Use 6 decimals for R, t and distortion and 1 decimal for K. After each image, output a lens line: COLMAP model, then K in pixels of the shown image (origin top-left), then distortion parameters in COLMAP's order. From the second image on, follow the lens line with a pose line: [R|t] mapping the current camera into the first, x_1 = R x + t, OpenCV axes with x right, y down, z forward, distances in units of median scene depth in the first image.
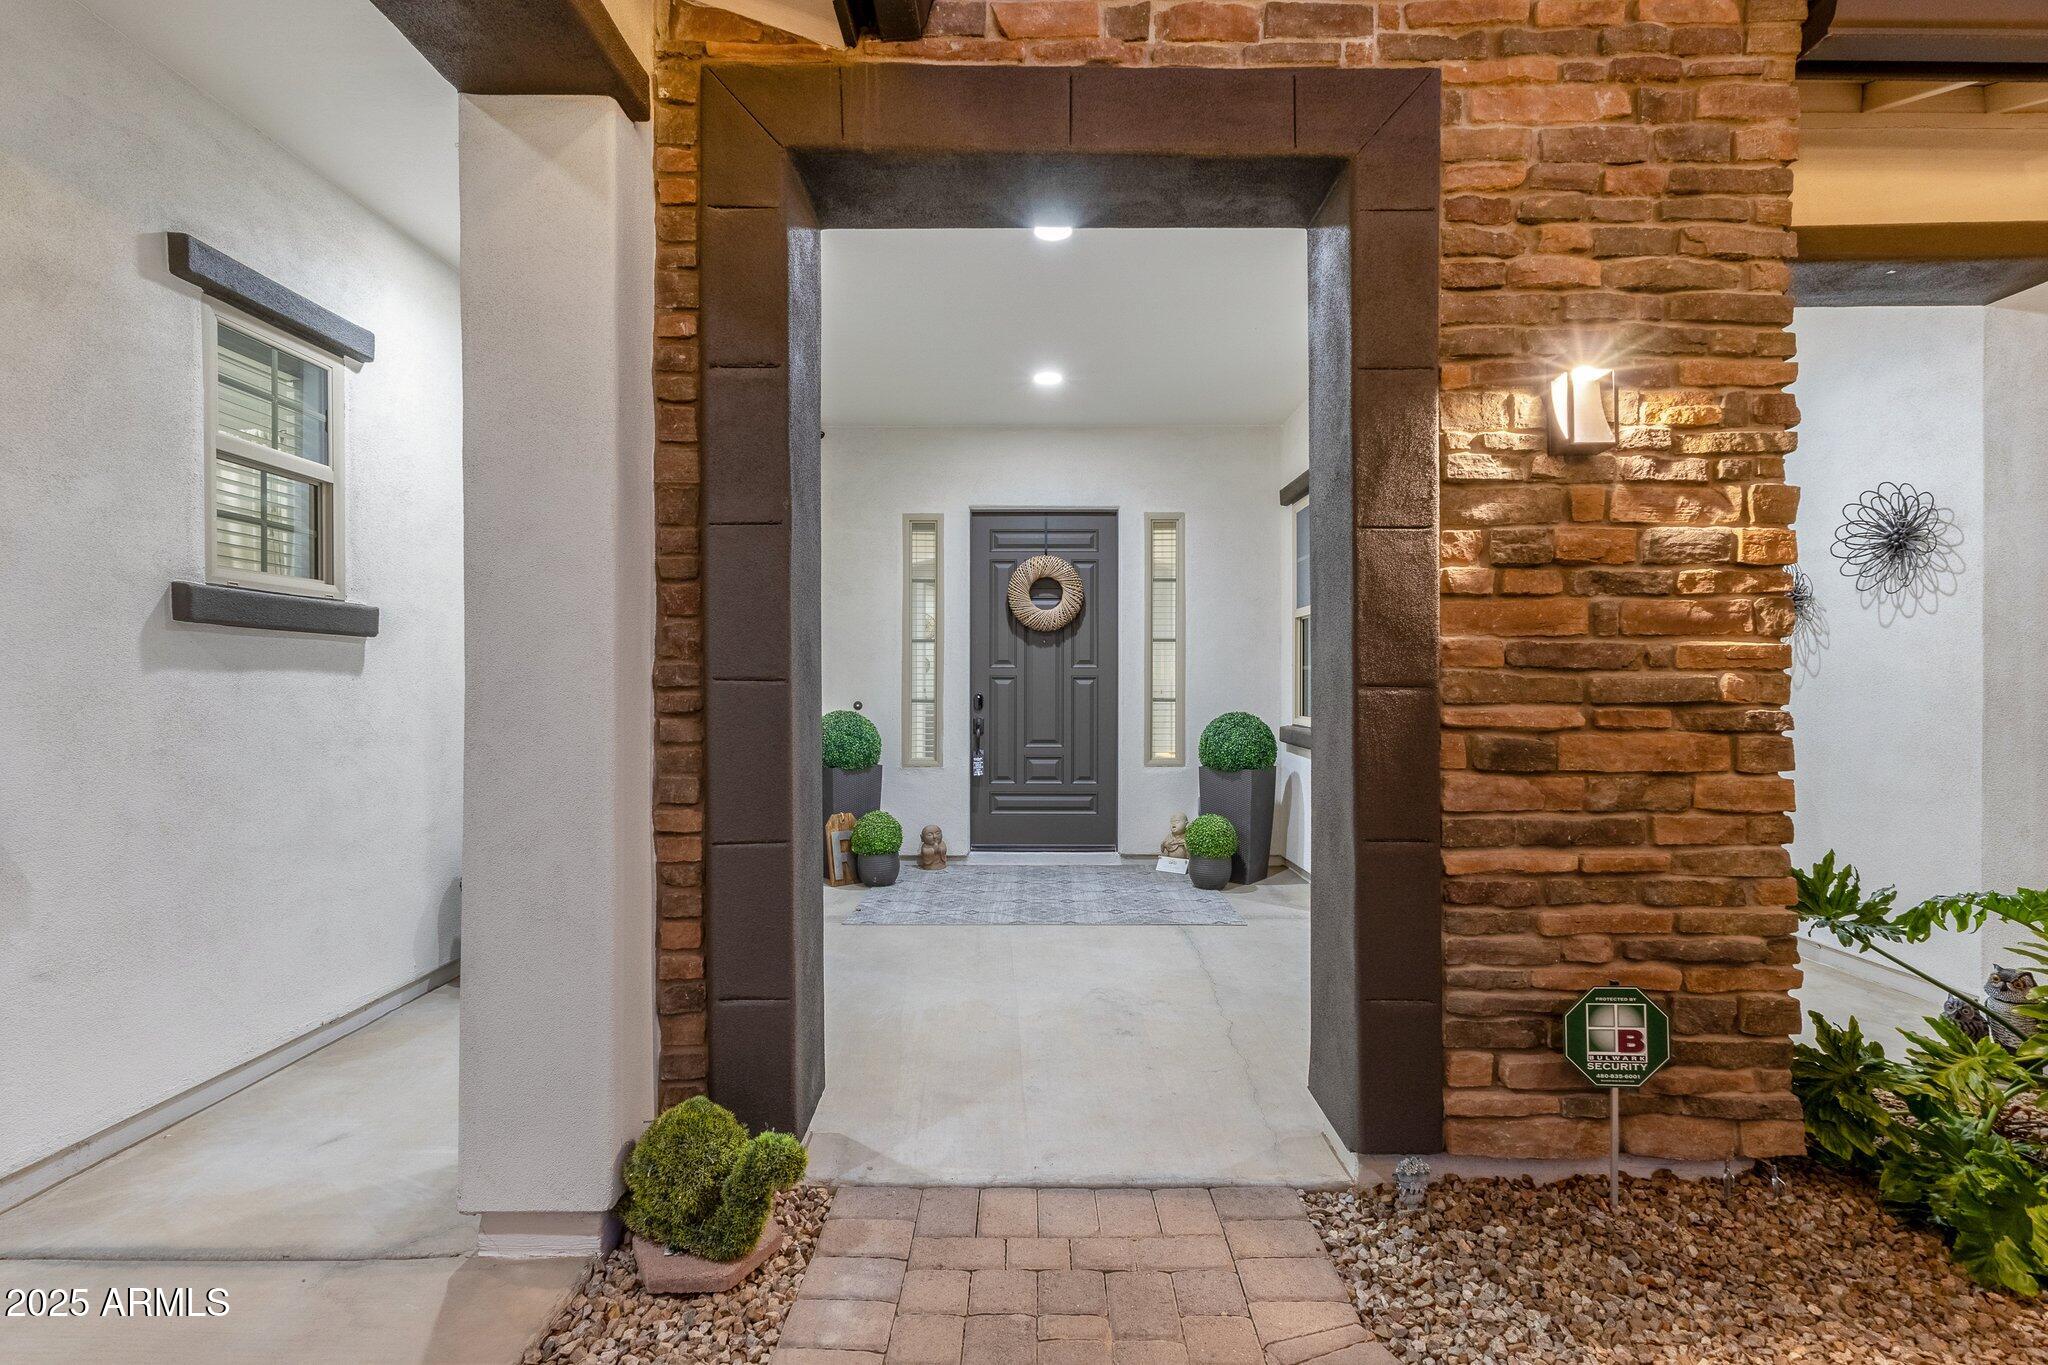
lens RADIAL K [[954.6, 0, 1024.0], [0, 954.6, 682.5], [0, 0, 1]] dist [0.002221, 0.000476]
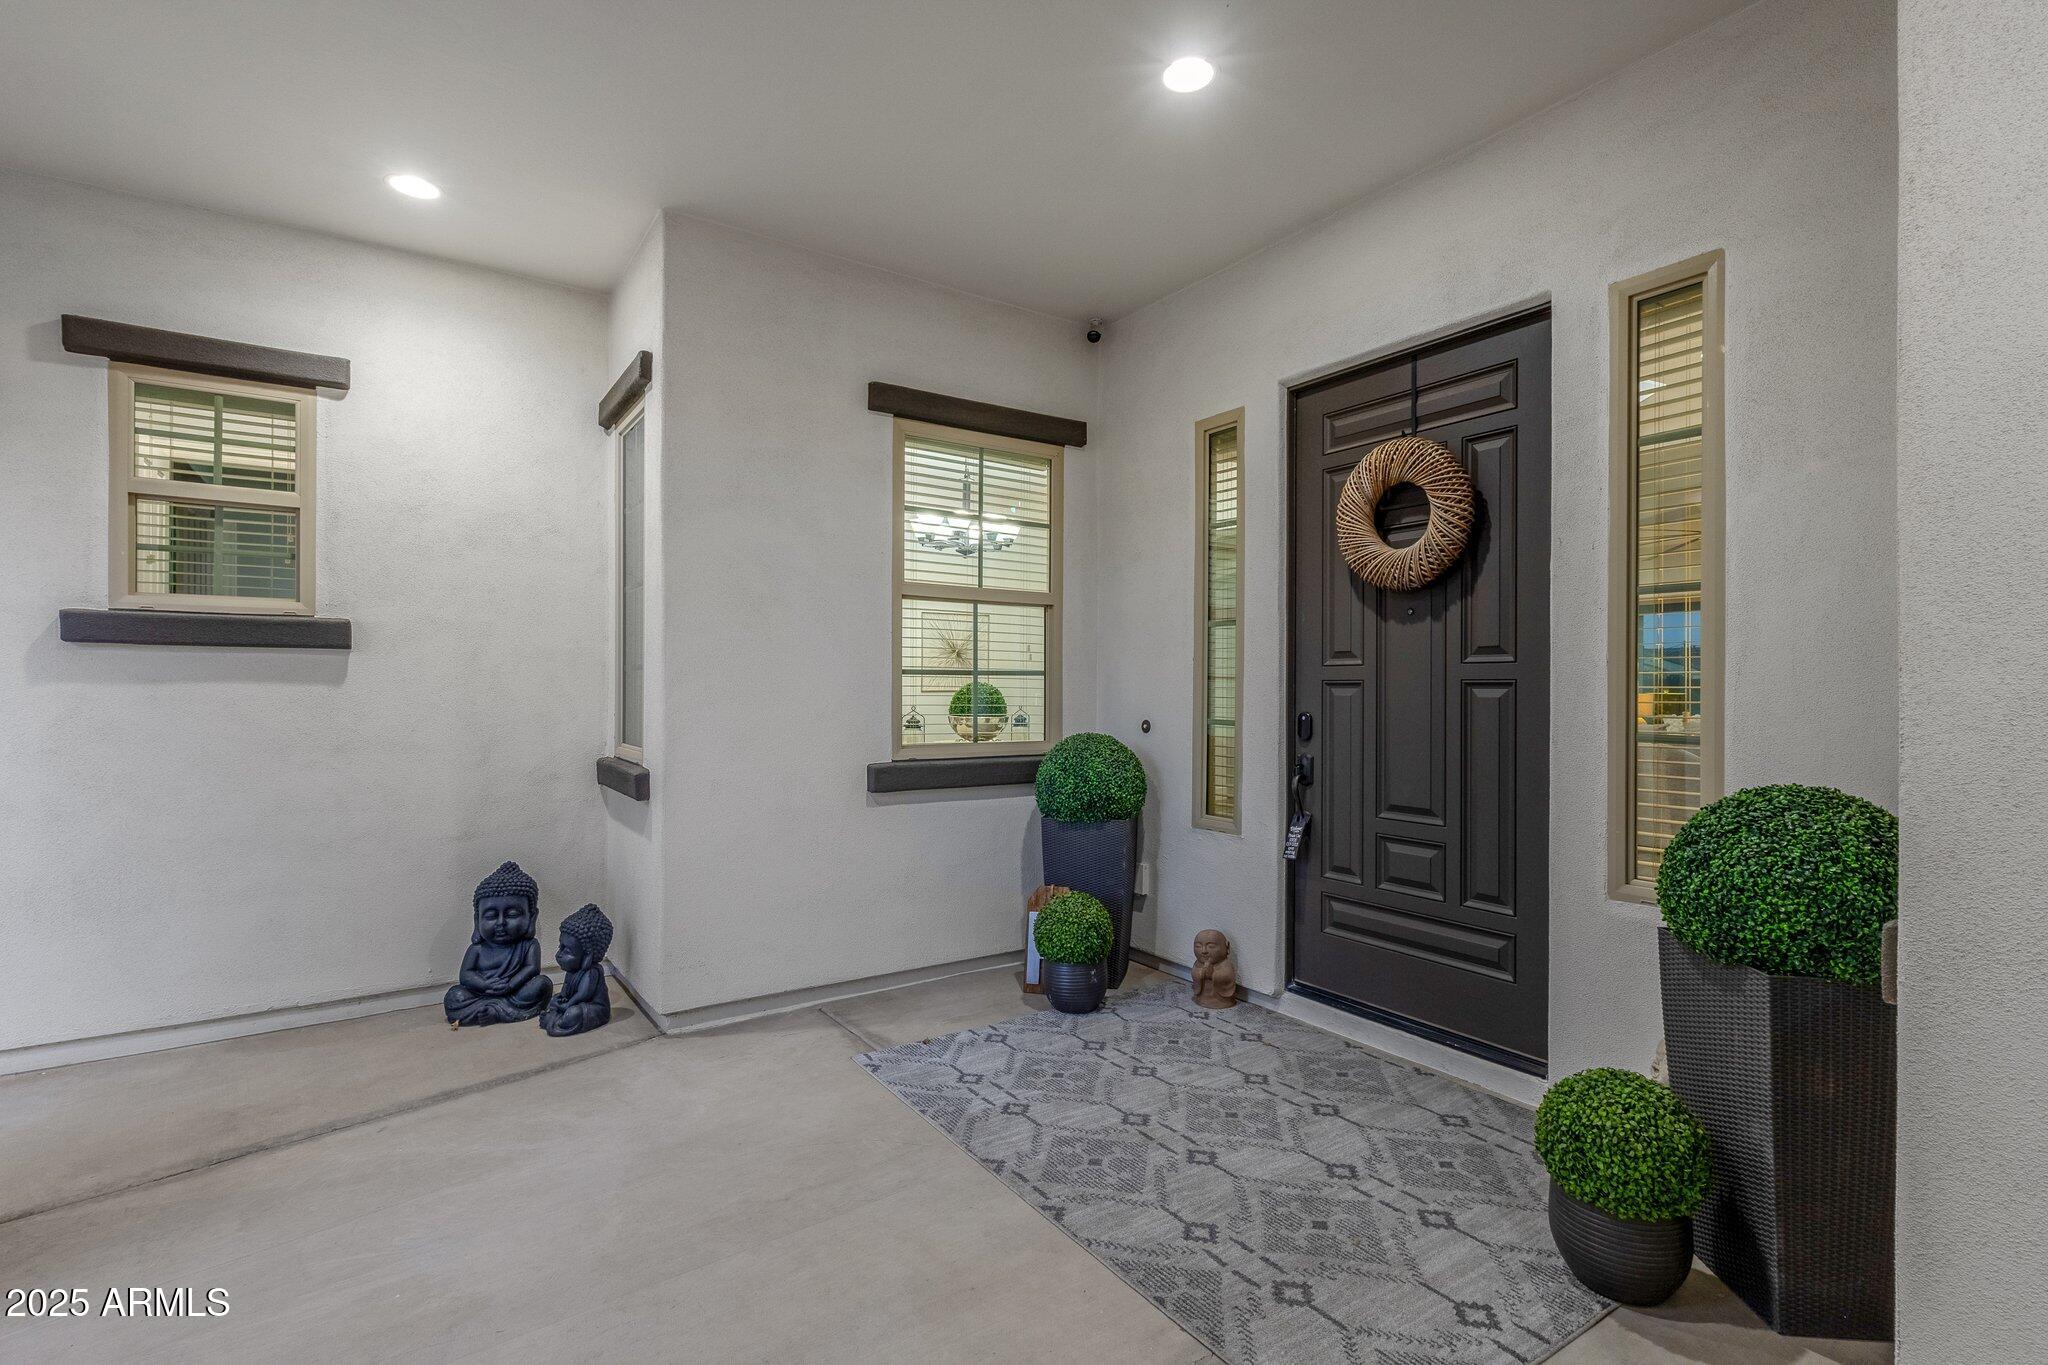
lens RADIAL K [[954.6, 0, 1024.0], [0, 954.6, 682.5], [0, 0, 1]] dist [0.002221, 0.000476]
pose [[0.565190, -0.002225, -0.824958, 0.773569], [-0.000209, 0.999996, -0.002840, -0.010515], [0.824961, 0.001778, 0.565187, 1.317162]]
